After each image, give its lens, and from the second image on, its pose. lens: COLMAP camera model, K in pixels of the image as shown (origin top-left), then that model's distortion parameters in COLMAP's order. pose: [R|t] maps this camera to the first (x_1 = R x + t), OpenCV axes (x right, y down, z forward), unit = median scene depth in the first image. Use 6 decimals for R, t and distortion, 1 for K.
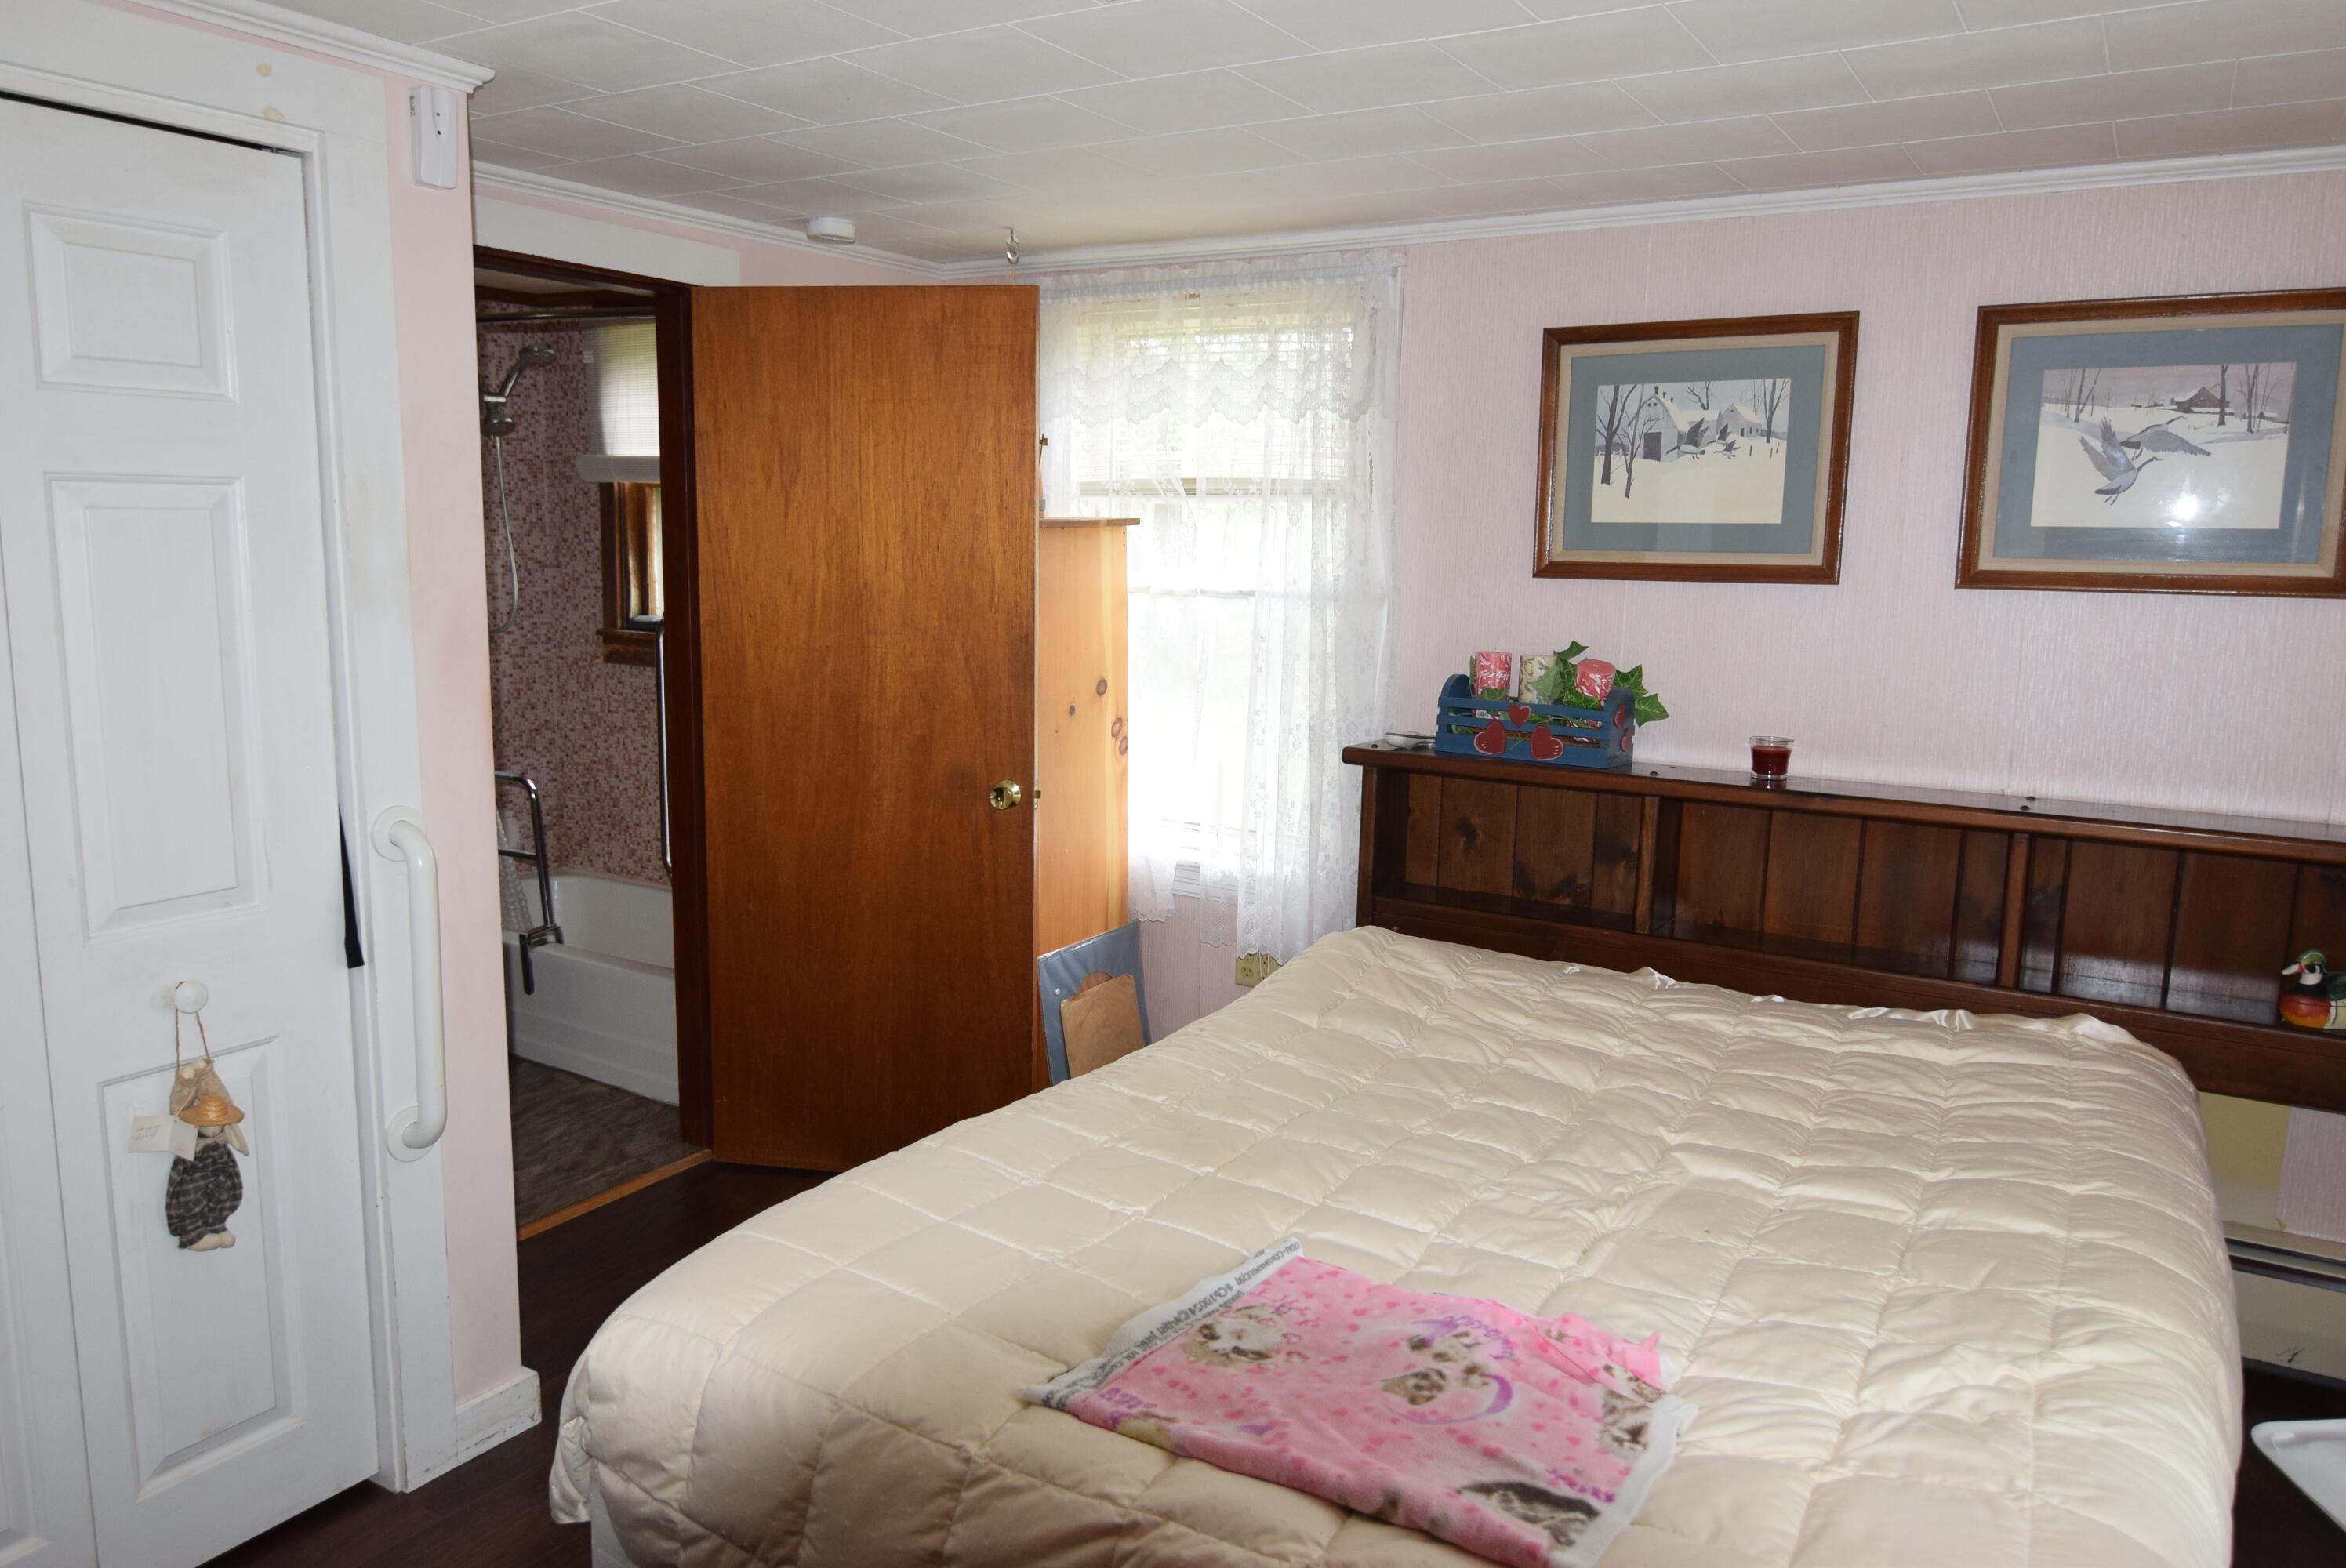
lens RADIAL K [[1597.8, 0, 1164.5], [0, 1597.8, 781.8], [0, 0, 1]] dist [-0.004827, -0.011754]
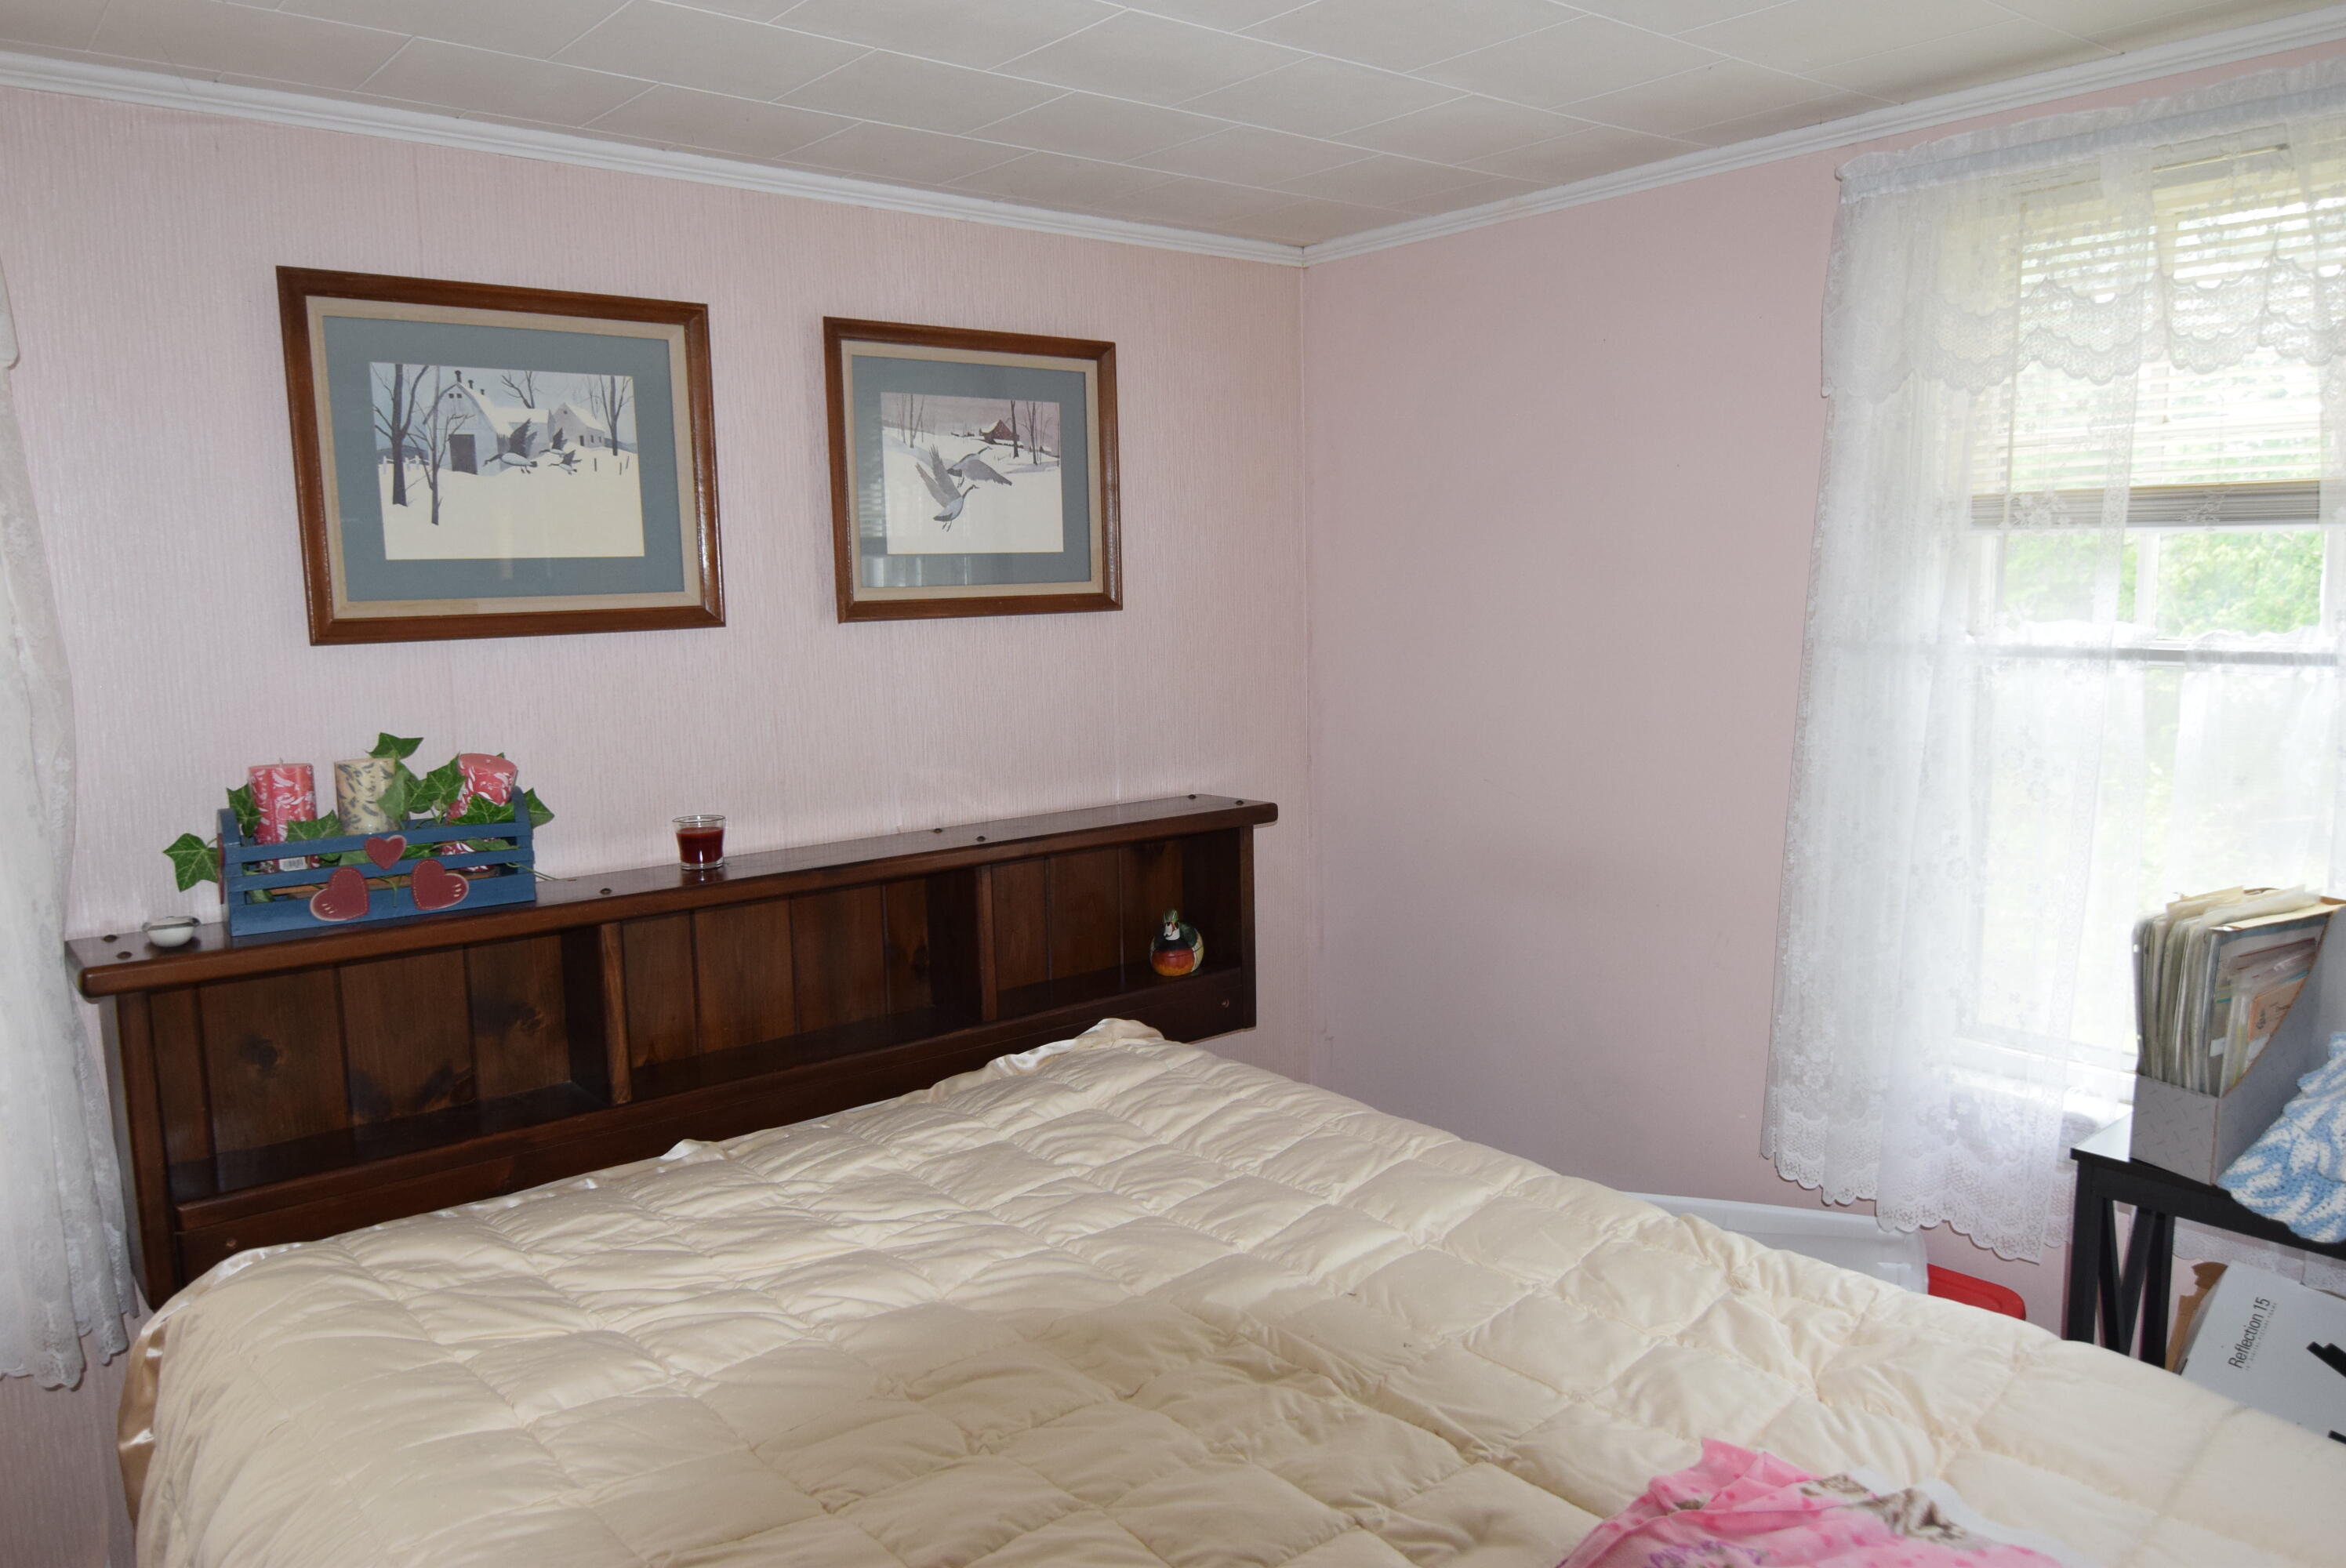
lens RADIAL K [[1597.8, 0, 1169.3], [0, 1597.8, 785.0], [0, 0, 1]] dist [-0.004827, -0.011754]
pose [[0.318078, -0.145266, 0.936869, -0.319092], [0.171457, 0.980711, 0.093852, -0.083081], [-0.932432, 0.130781, 0.336849, 0.523379]]
